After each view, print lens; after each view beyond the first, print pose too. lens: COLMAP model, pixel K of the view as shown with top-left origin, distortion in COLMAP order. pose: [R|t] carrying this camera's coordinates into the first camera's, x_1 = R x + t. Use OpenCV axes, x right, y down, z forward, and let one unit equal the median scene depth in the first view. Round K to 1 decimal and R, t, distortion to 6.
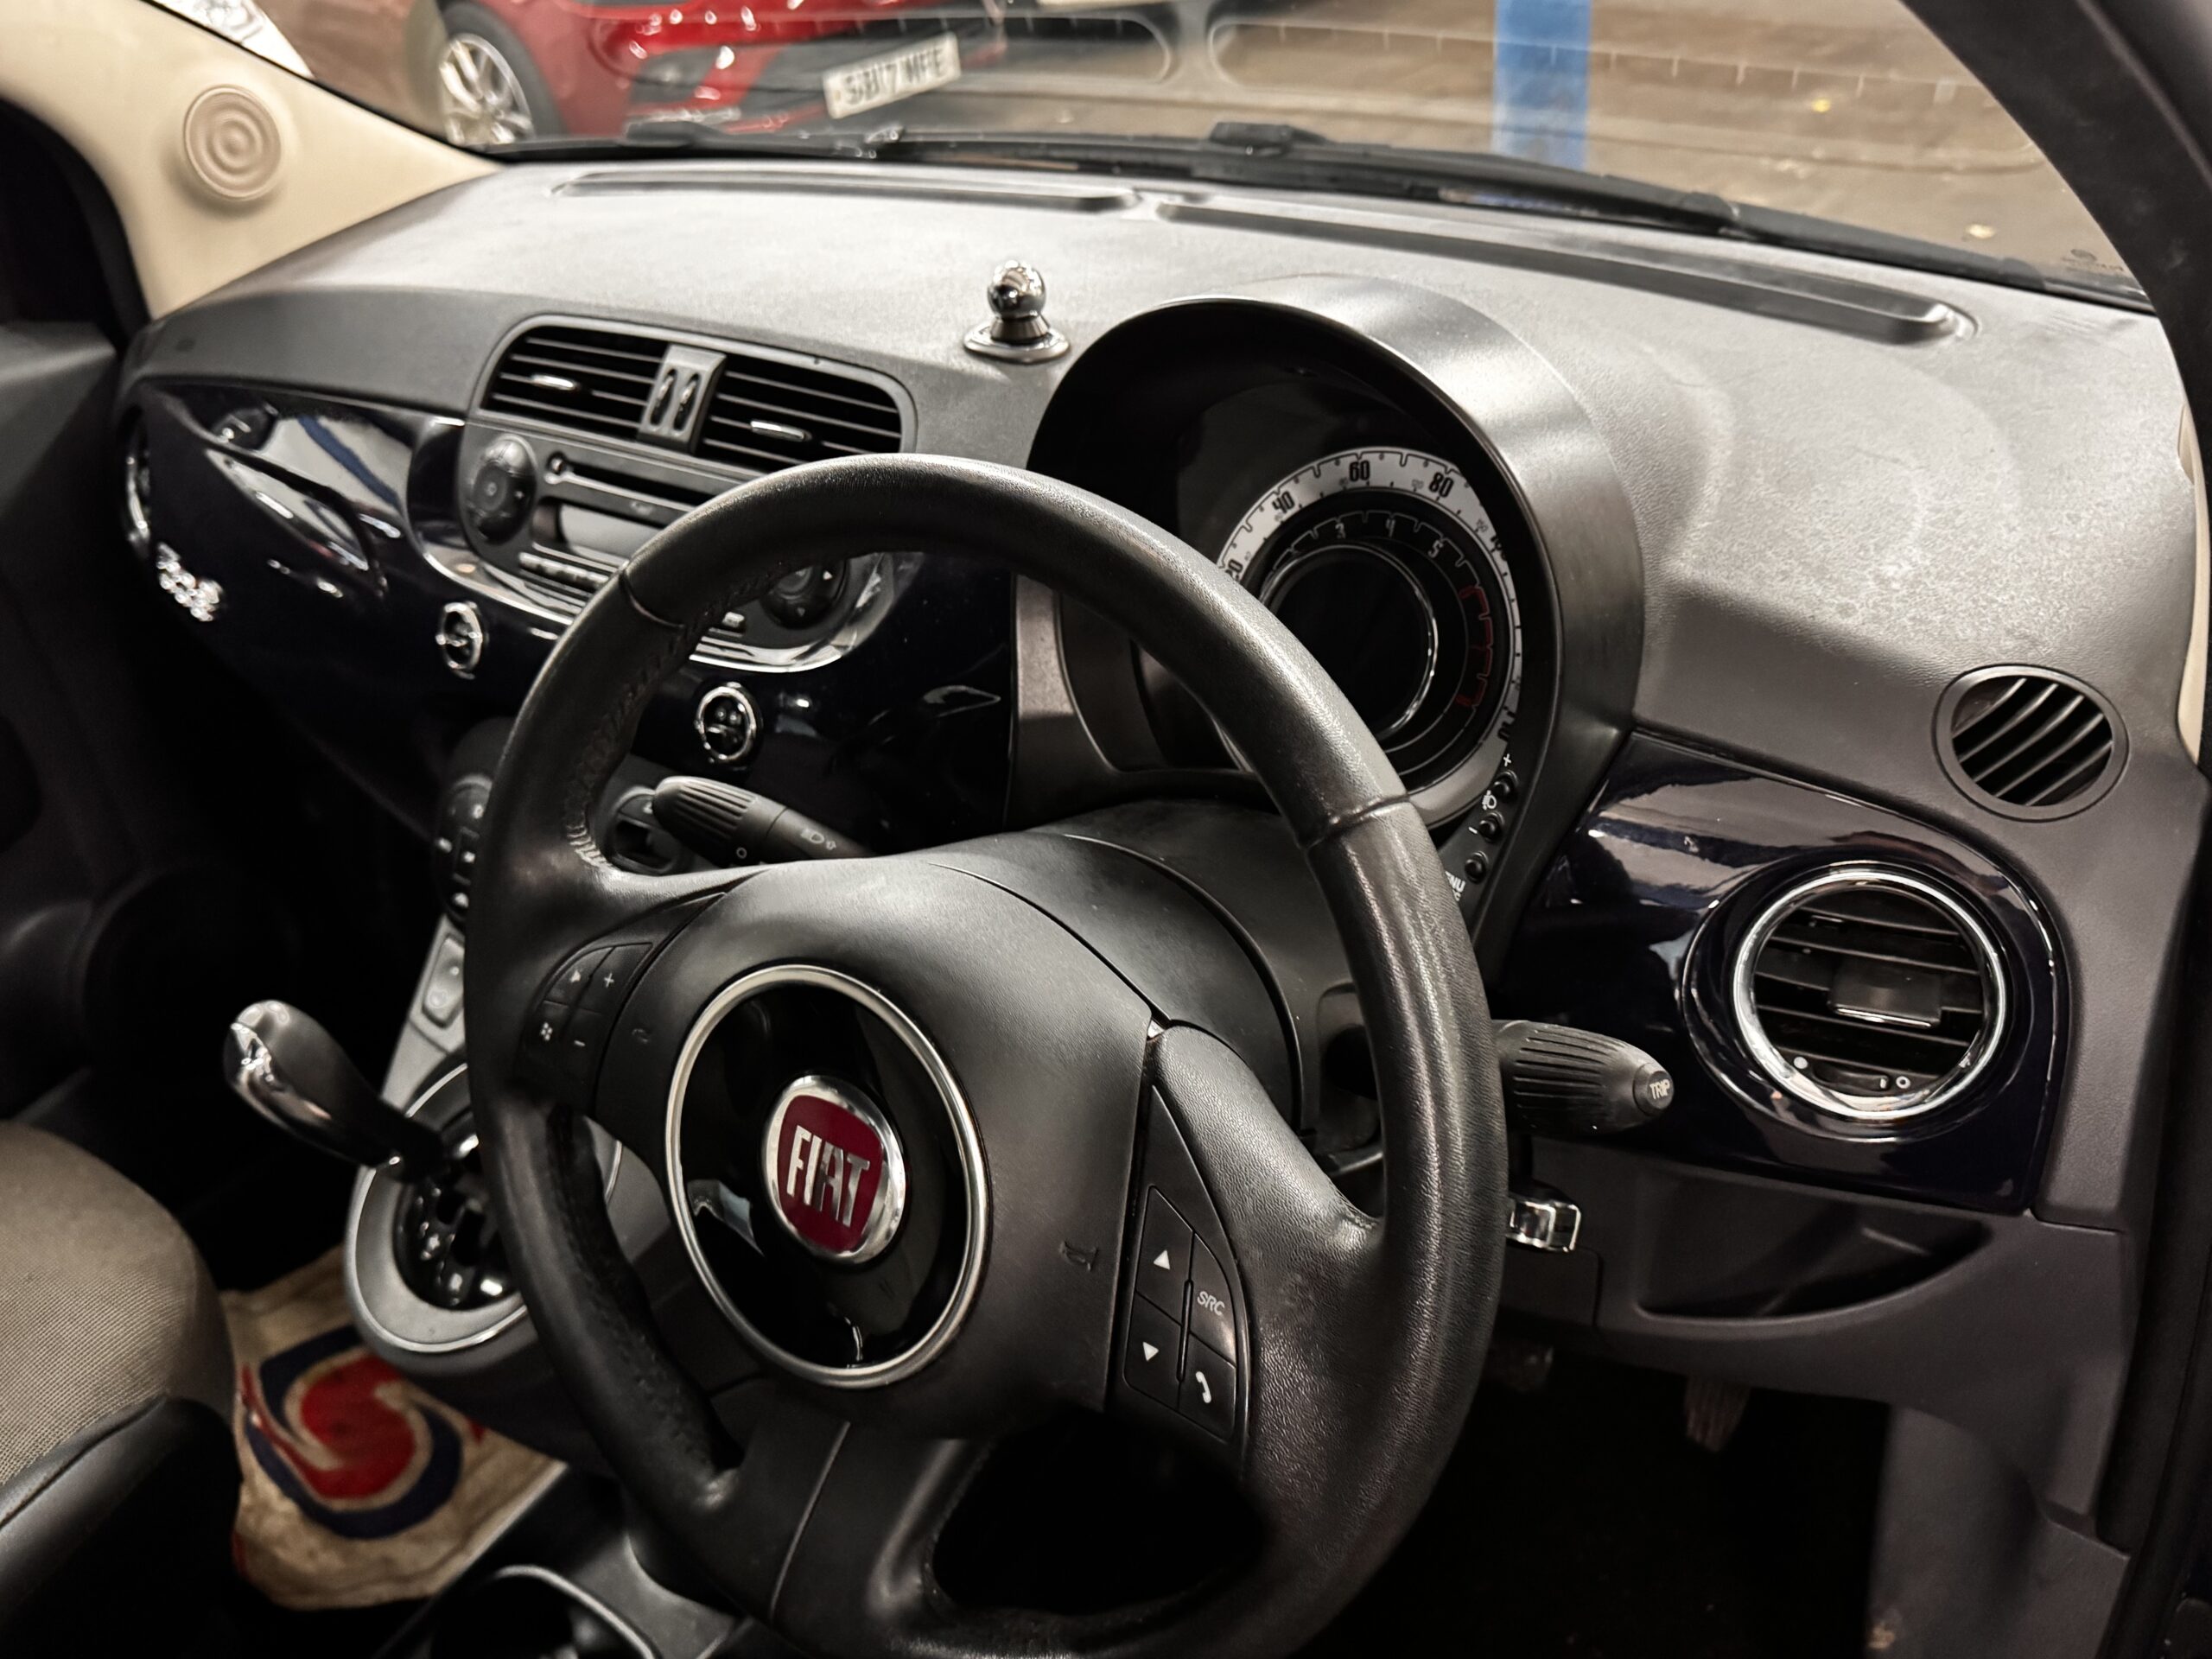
lens RADIAL K [[1798.2, 0, 1106.0], [0, 1798.2, 829.5], [0, 0, 1]] dist [0.047083, -0.078303]
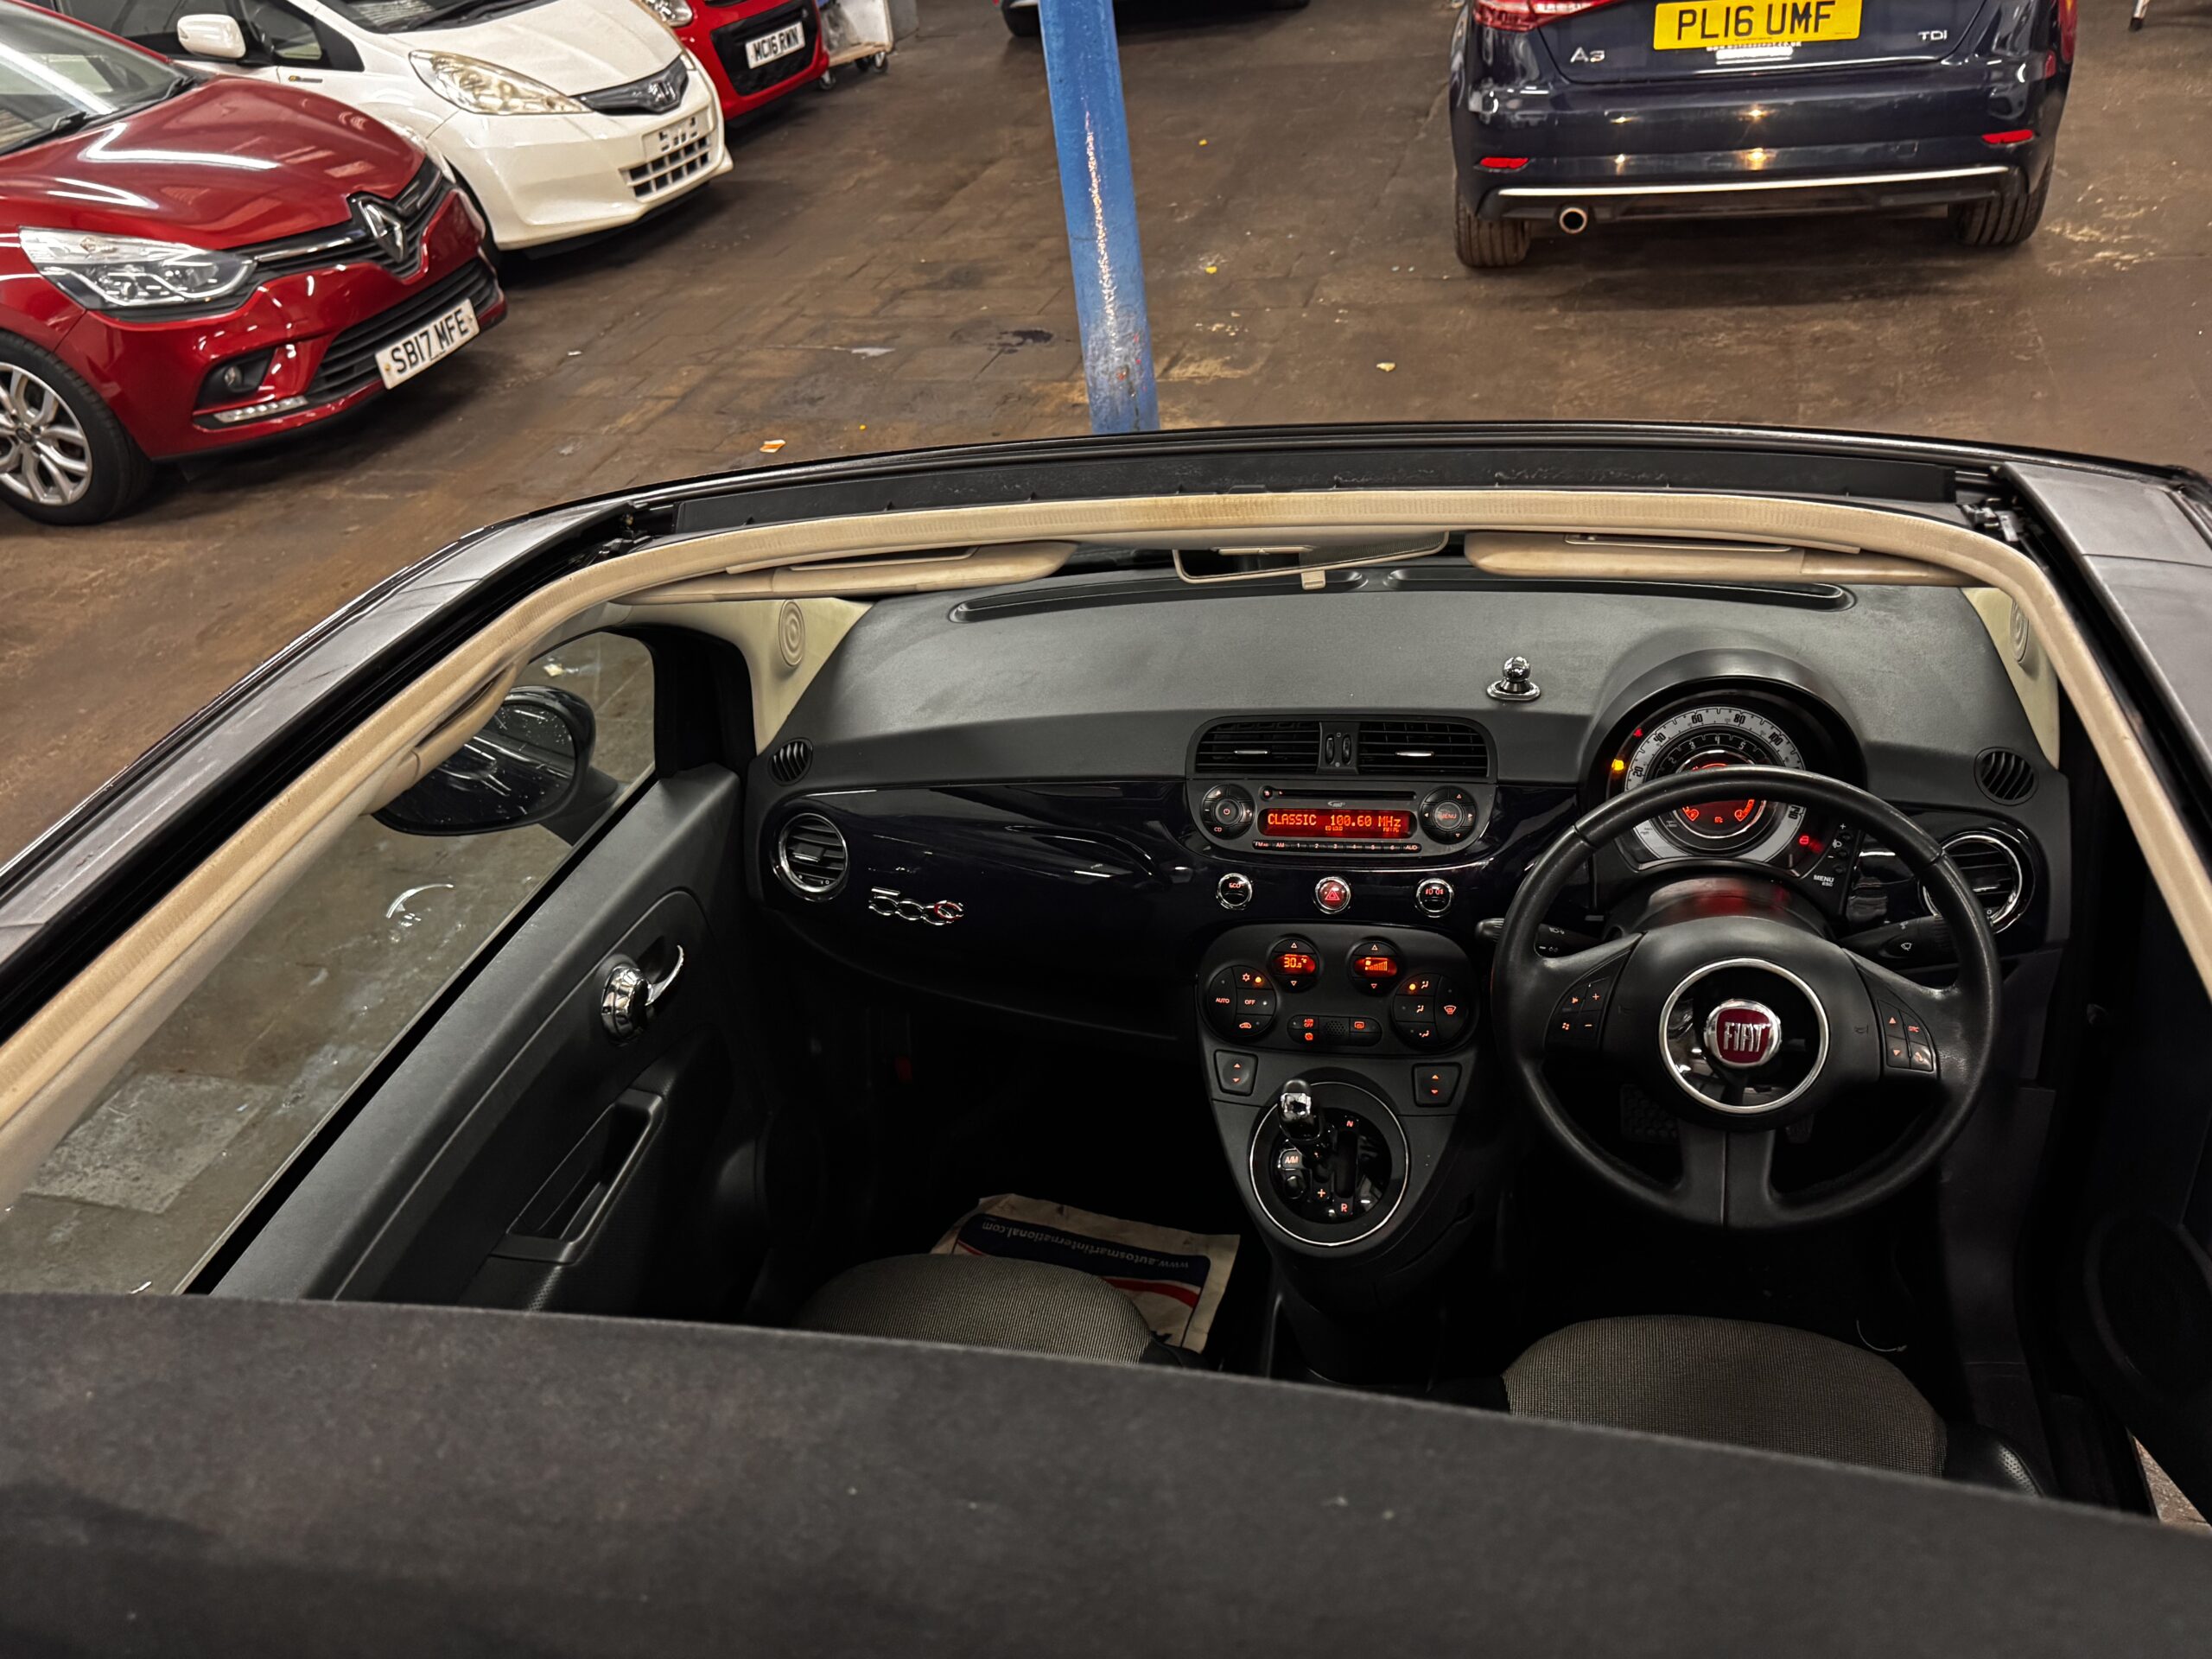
lens RADIAL K [[1798.2, 0, 1106.0], [0, 1798.2, 829.5], [0, 0, 1]] dist [0.047083, -0.078303]
pose [[0.906366, -0.237304, 0.349553, -1.174826], [0.251457, 0.967855, 0.005045, -0.227093], [-0.339514, 0.083325, 0.936903, -0.746289]]
